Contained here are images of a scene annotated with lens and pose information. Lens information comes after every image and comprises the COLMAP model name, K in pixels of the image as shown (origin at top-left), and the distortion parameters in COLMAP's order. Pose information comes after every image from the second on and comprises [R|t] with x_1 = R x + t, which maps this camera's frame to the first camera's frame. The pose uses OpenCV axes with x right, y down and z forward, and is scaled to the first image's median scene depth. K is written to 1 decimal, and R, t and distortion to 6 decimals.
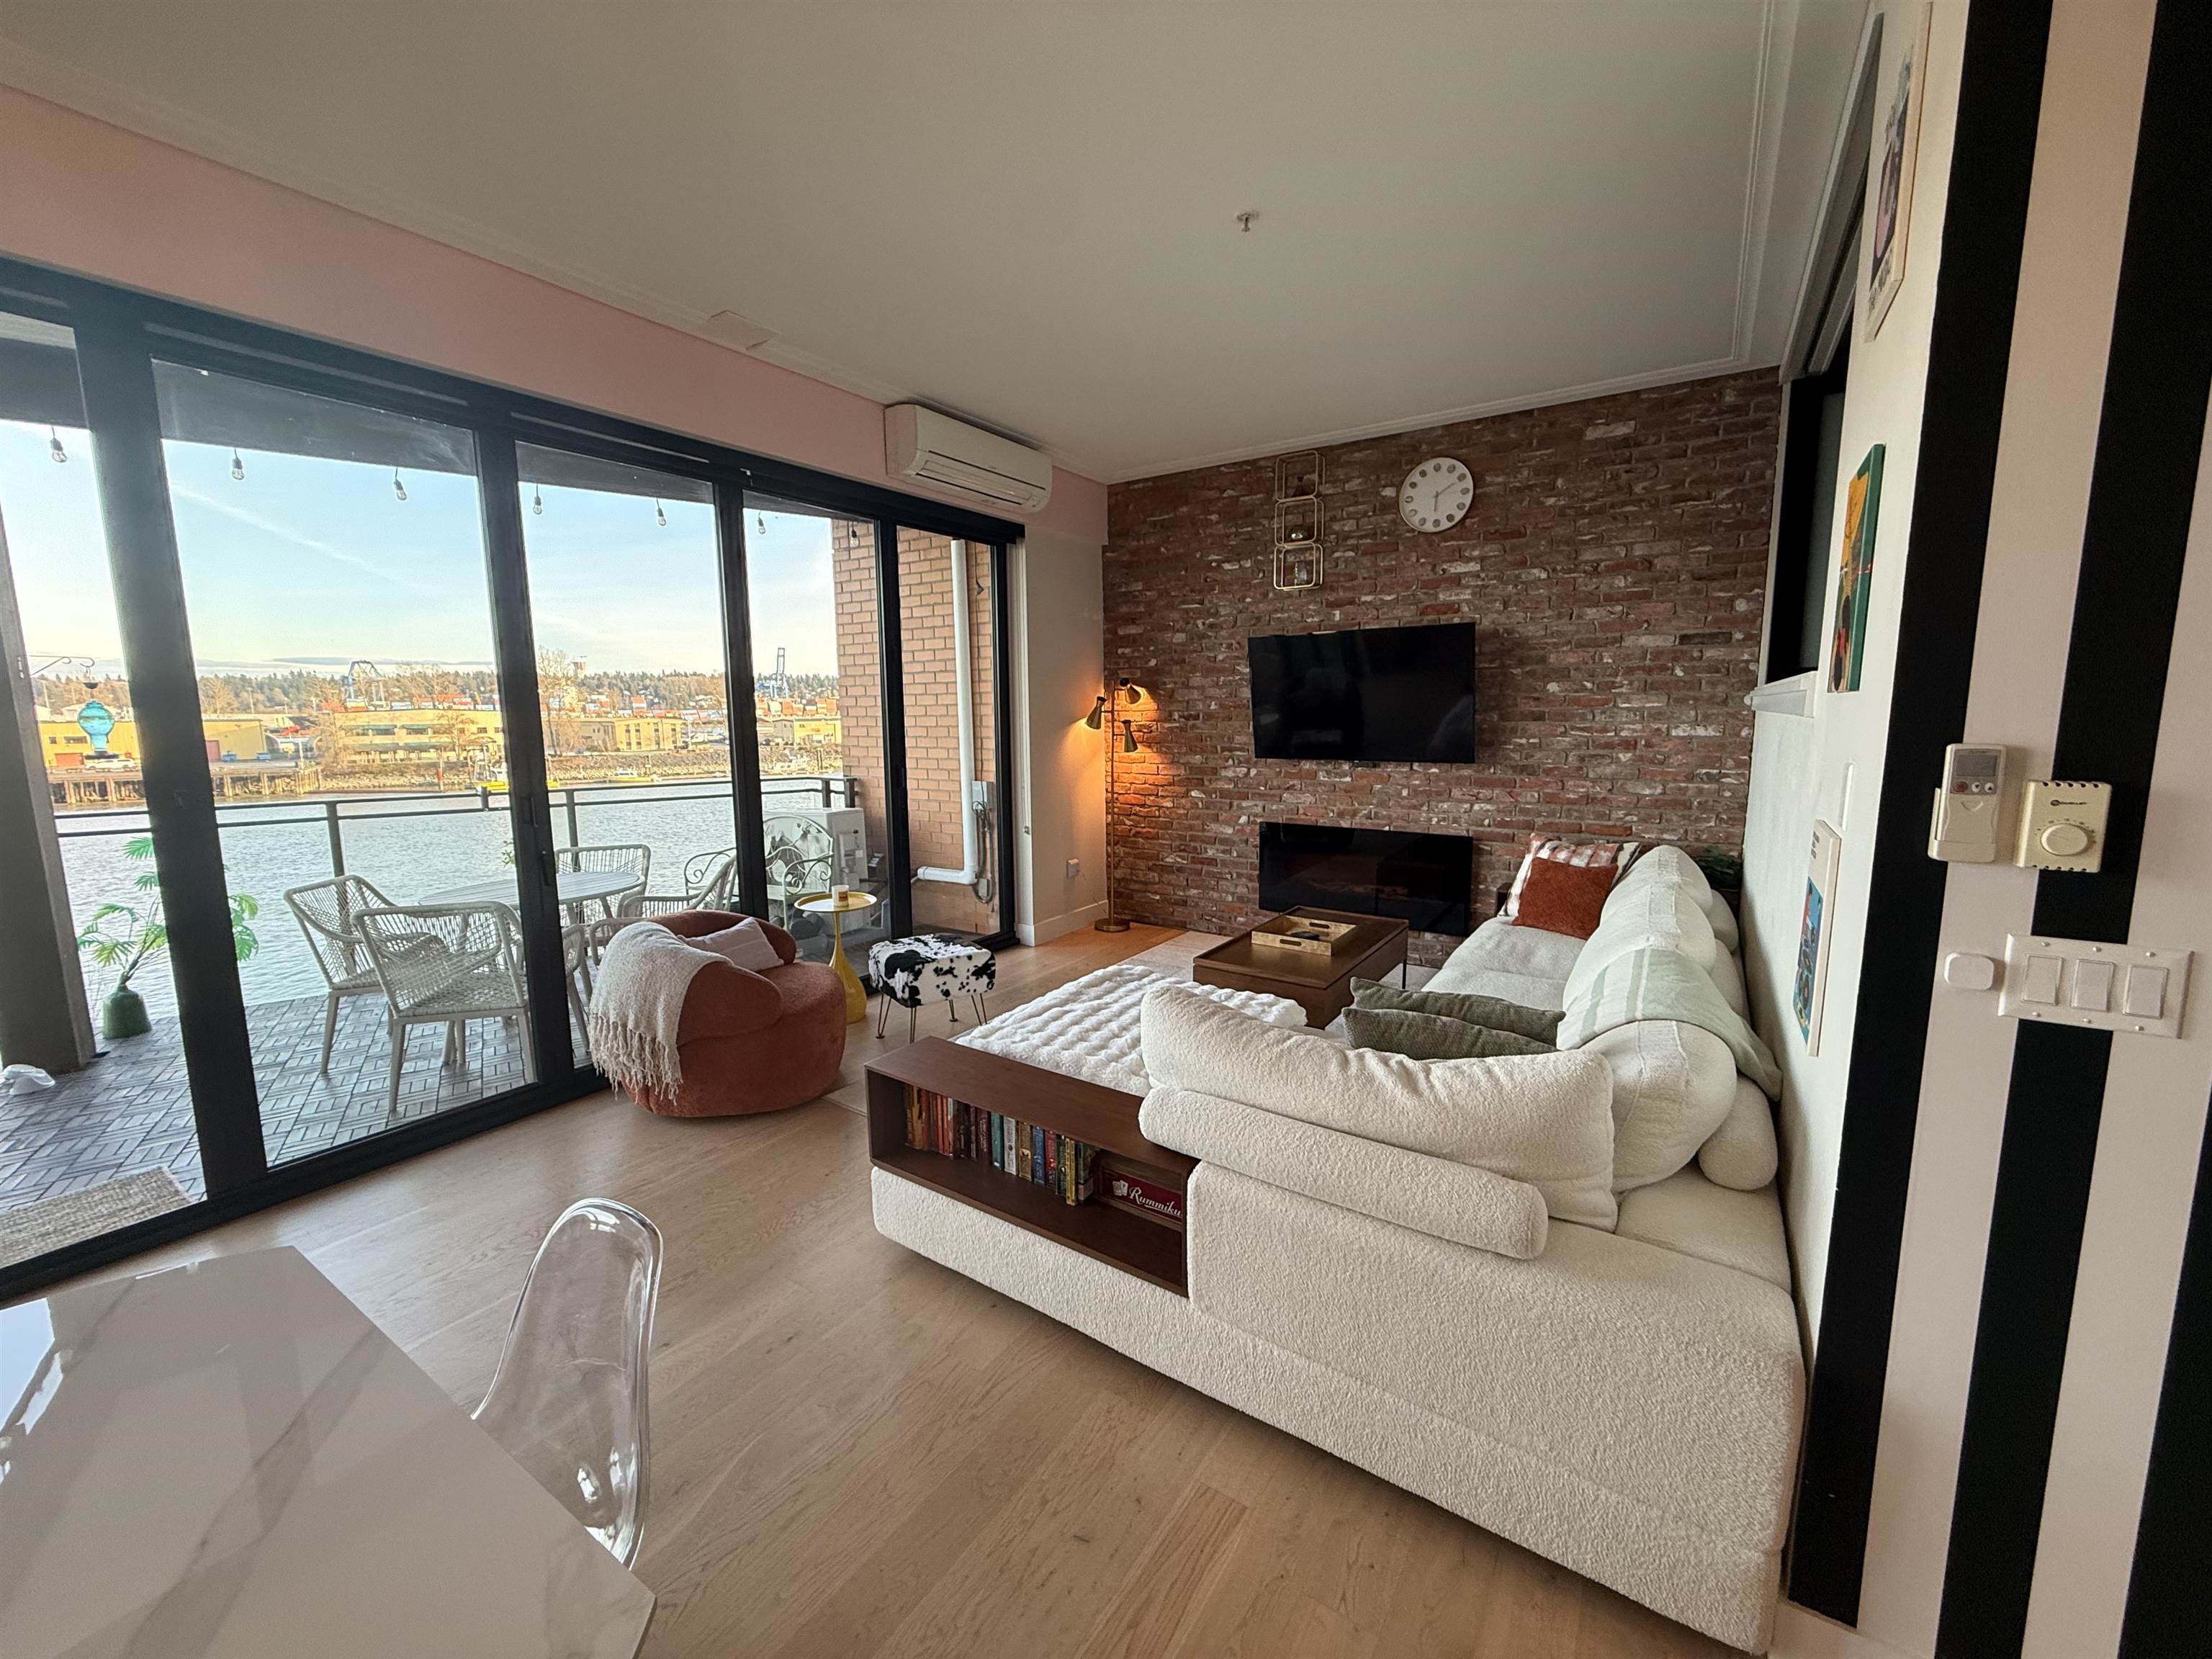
lens RADIAL K [[875.8, 0, 1097.2], [0, 875.8, 827.6], [0, 0, 1]] dist [-0.001864, -0.000598]
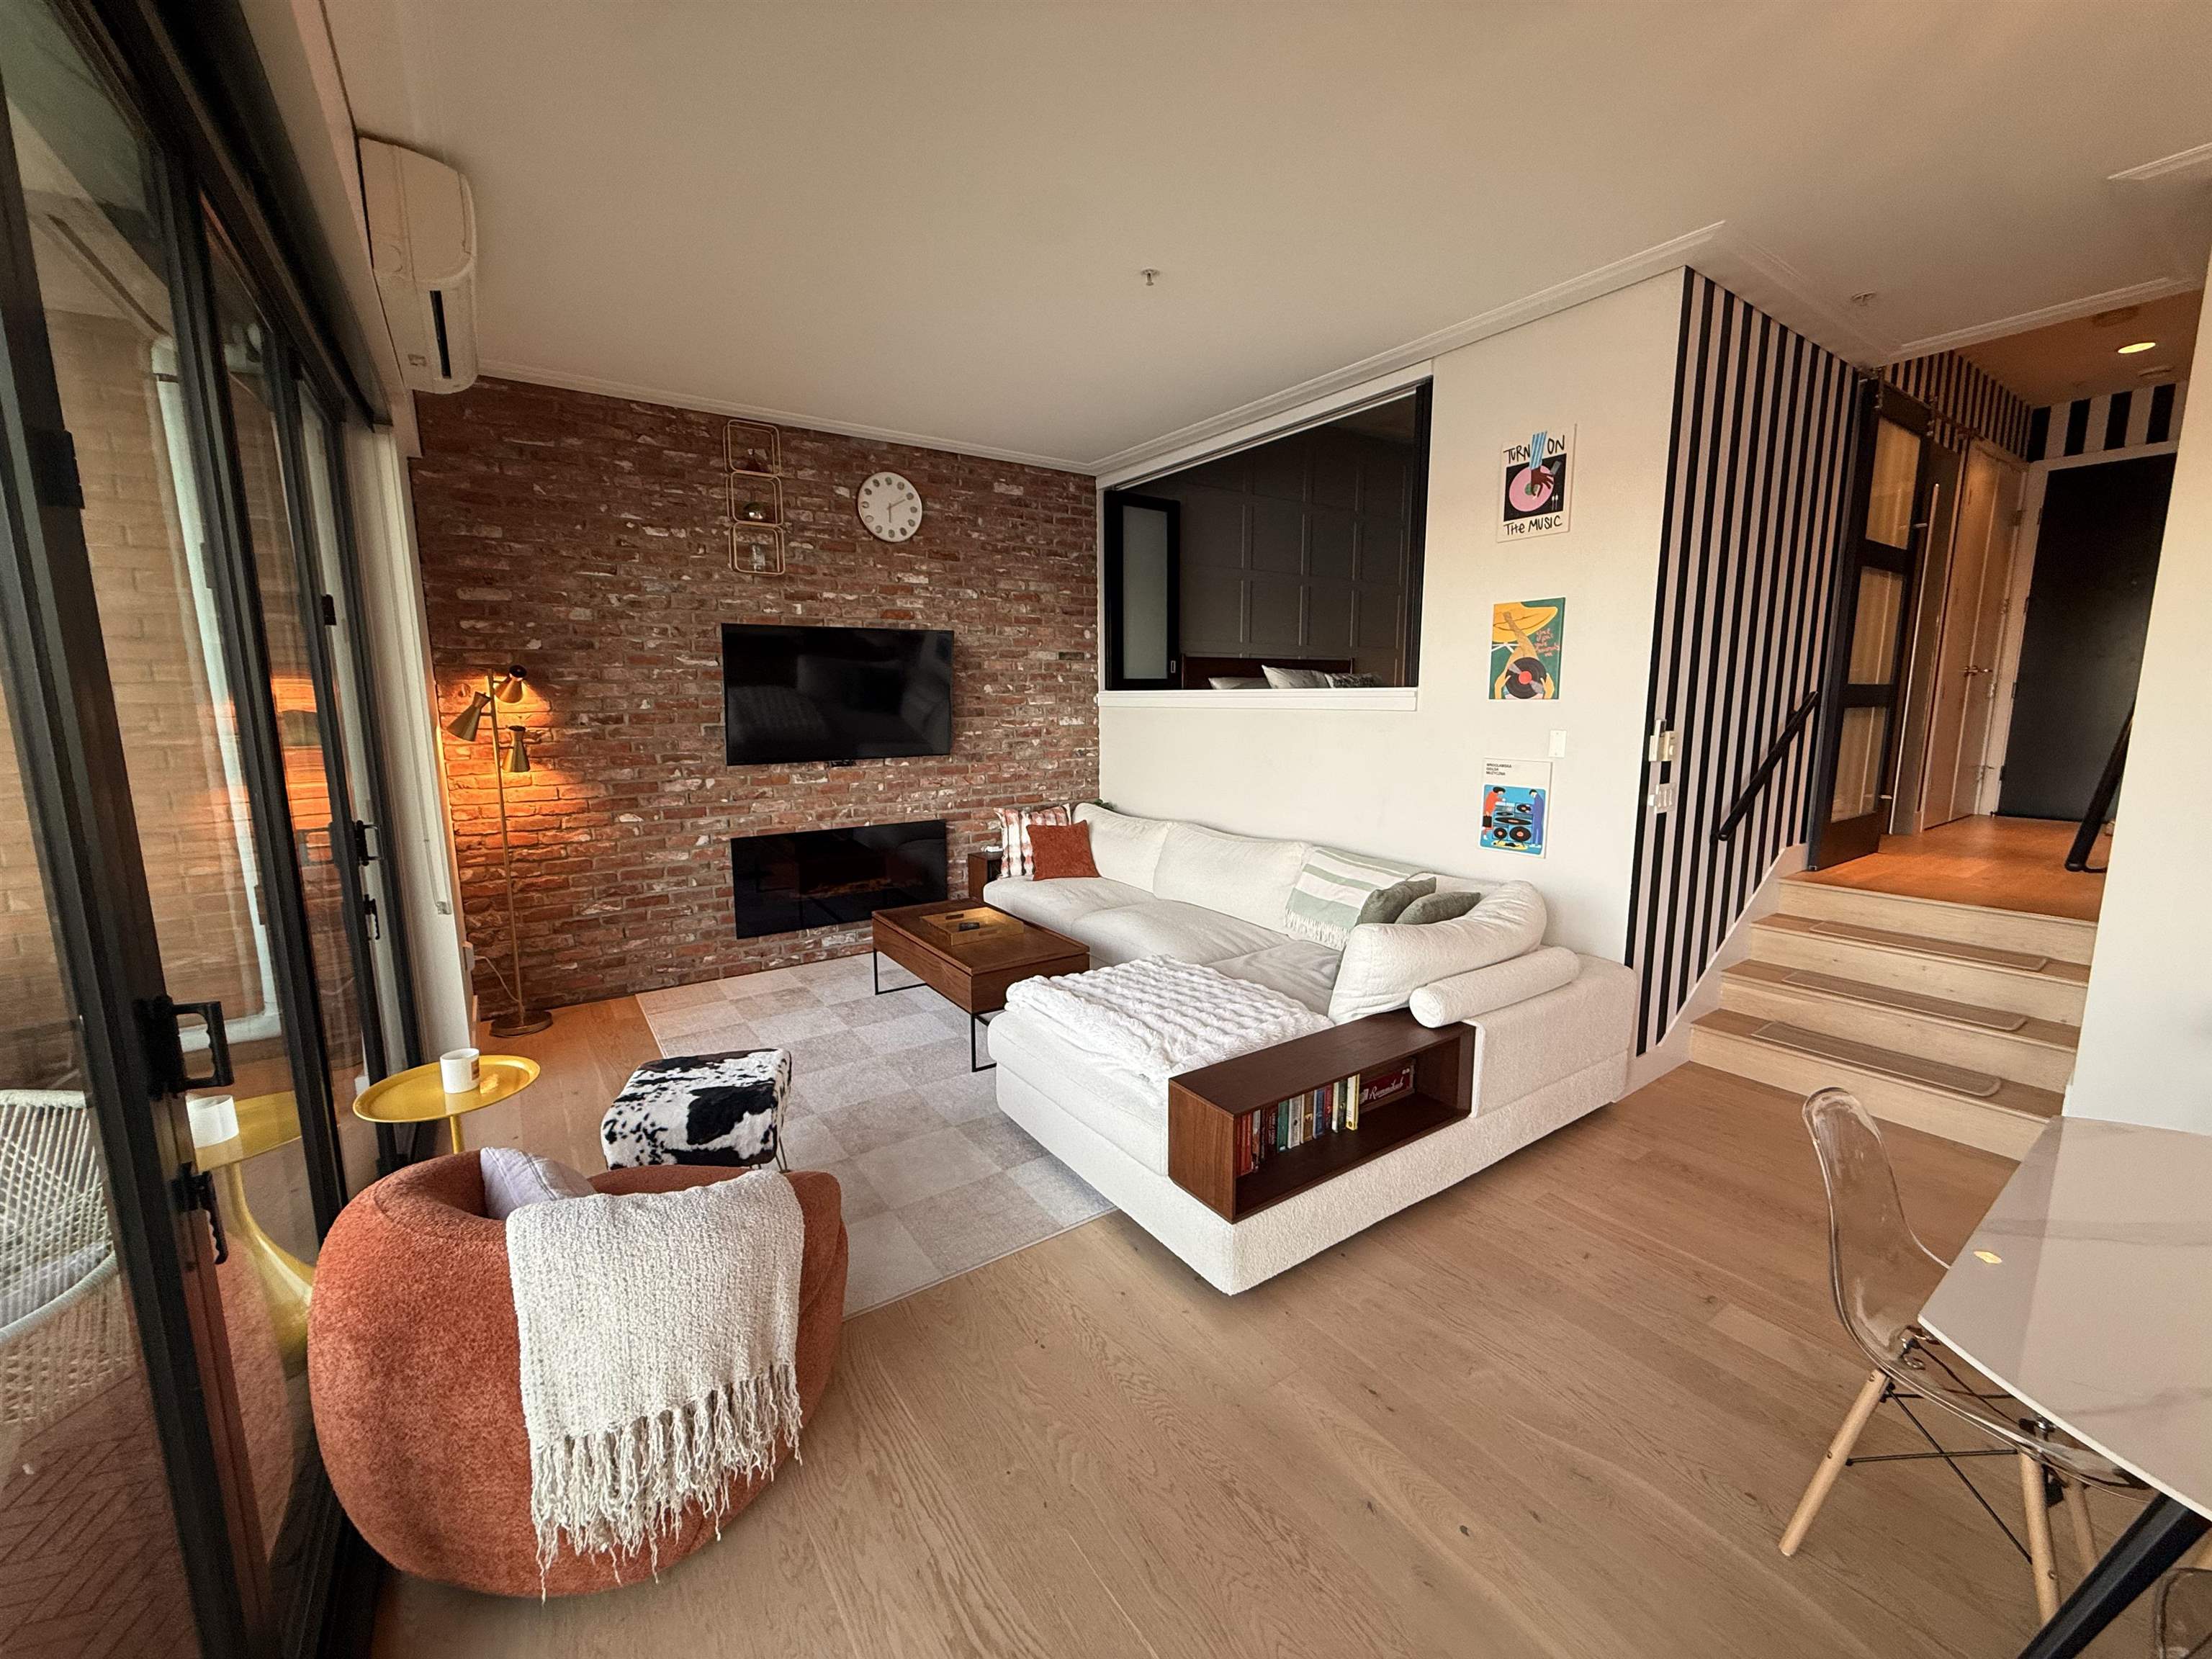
lens RADIAL K [[875.8, 0, 1102.7], [0, 875.8, 828.1], [0, 0, 1]] dist [-0.001864, -0.000598]
pose [[0.358856, -0.134258, 0.923687, -0.541785], [0.129886, 0.987156, 0.093022, -0.056564], [-0.924312, 0.086592, 0.371685, 0.383549]]
